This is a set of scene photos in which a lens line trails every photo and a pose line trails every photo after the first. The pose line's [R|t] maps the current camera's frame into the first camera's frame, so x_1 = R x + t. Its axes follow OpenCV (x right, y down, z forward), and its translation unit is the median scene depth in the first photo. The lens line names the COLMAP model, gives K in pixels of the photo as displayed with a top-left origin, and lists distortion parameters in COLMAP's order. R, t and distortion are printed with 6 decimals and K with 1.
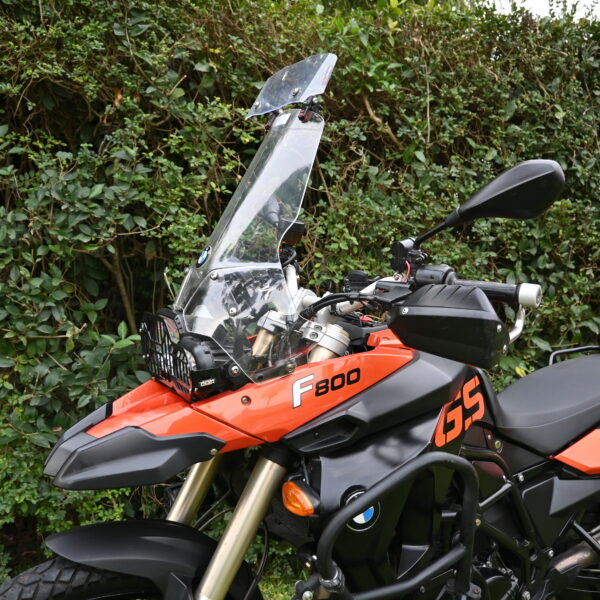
lens RADIAL K [[607.1, 0, 298.7], [0, 607.1, 302.3], [0, 0, 1]] dist [-0.007566, 0.000000]
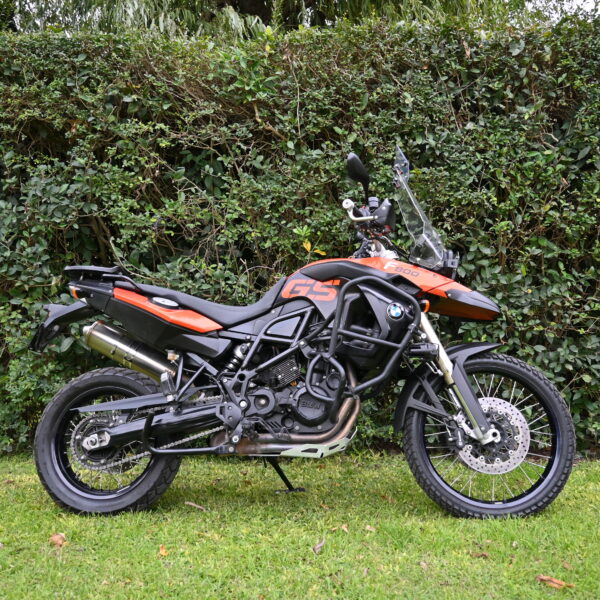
lens RADIAL K [[607.1, 0, 299.8], [0, 607.1, 300.2], [0, 0, 1]] dist [-0.007566, 0.000000]
pose [[0.962454, -0.024269, -0.270358, 0.643869], [0.026680, 0.999630, 0.005247, 0.105832], [0.270130, -0.012263, 0.962746, -0.316899]]
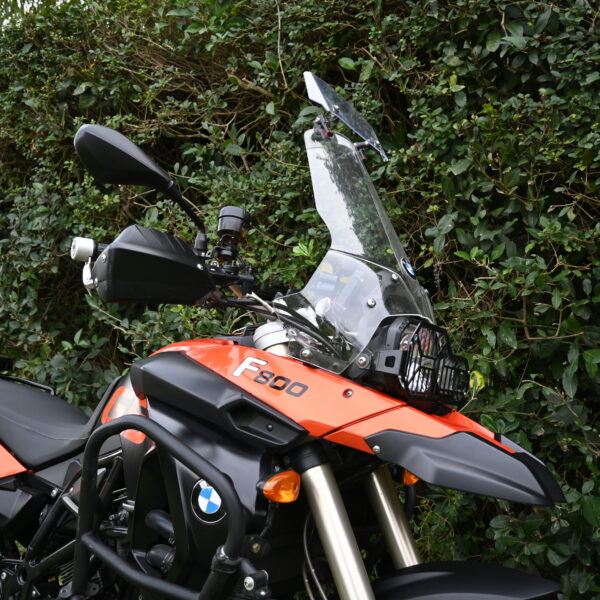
lens RADIAL K [[607.1, 0, 300.8], [0, 607.1, 299.3], [0, 0, 1]] dist [-0.007566, 0.000000]
pose [[0.701081, -0.056714, -0.710823, 0.872686], [0.102552, 0.994489, 0.021800, -0.006448], [0.705669, -0.088180, 0.703033, 0.507361]]
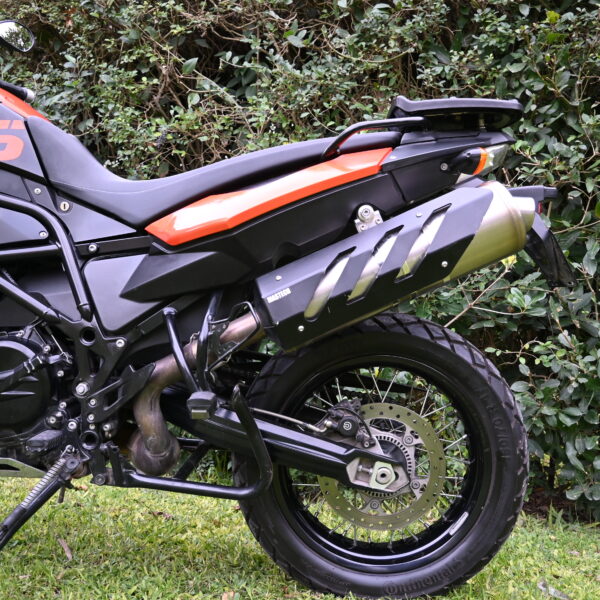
lens RADIAL K [[607.1, 0, 299.5], [0, 607.1, 300.6], [0, 0, 1]] dist [-0.007566, 0.000000]
pose [[0.826398, -0.021330, -0.562683, 0.704870], [-0.020949, 0.997426, -0.068578, 0.273132], [0.562697, 0.068460, 0.823824, 0.320459]]
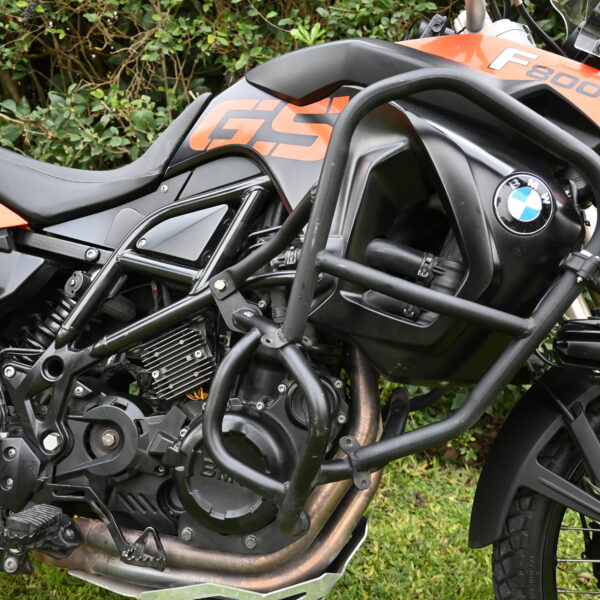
lens RADIAL K [[607.1, 0, 300.1], [0, 607.1, 302.0], [0, 0, 1]] dist [-0.007566, 0.000000]
pose [[0.931709, 0.090583, -0.351730, 0.525077], [-0.029334, 0.984005, 0.175711, 0.133592], [0.362020, -0.153394, 0.919463, 0.412672]]
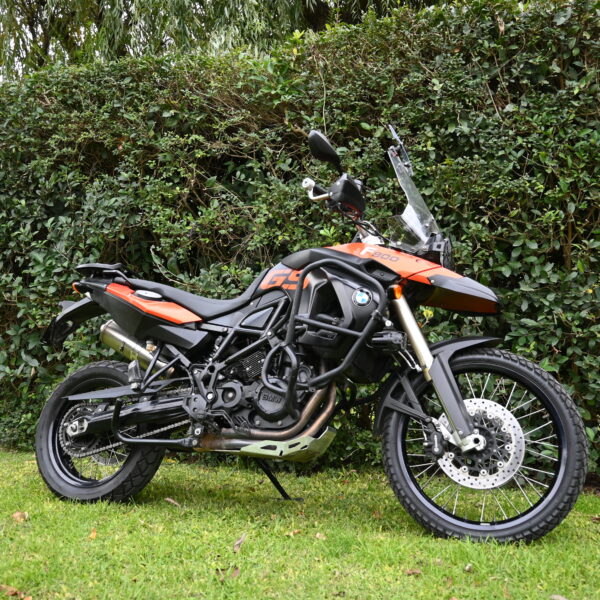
lens RADIAL K [[607.1, 0, 300.3], [0, 607.1, 299.9], [0, 0, 1]] dist [-0.007566, 0.000000]
pose [[0.853172, -0.052519, -0.518979, 0.933915], [0.019241, 0.997410, -0.069304, 0.203768], [0.521274, 0.049143, 0.851973, -0.121921]]
